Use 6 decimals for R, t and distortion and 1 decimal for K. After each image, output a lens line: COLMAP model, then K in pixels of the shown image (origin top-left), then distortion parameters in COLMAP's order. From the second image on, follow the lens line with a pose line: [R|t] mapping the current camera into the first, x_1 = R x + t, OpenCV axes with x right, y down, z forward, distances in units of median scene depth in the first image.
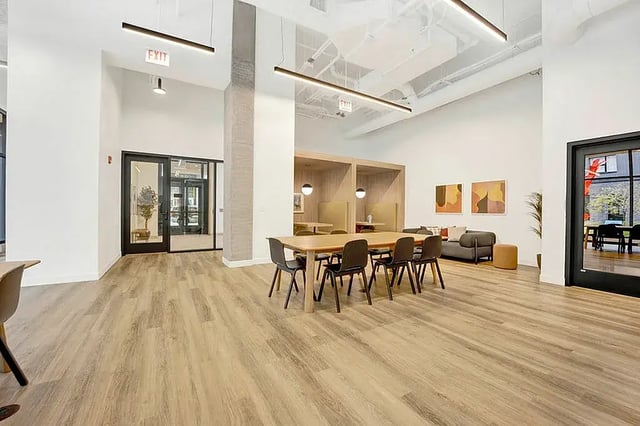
lens RADIAL K [[270.1, 0, 322.7], [0, 270.1, 212.9], [0, 0, 1]] dist [-0.019345, -0.000124]
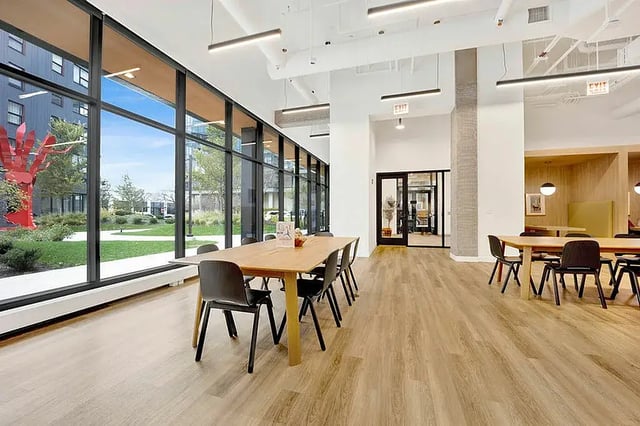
lens RADIAL K [[259.1, 0, 317.8], [0, 259.1, 212.2], [0, 0, 1]] dist [-0.020418, -0.000203]
pose [[0.671993, -0.012595, -0.740451, 0.084799], [0.002137, 0.999884, -0.015069, 0.001455], [0.740555, 0.008543, 0.671942, -0.211015]]
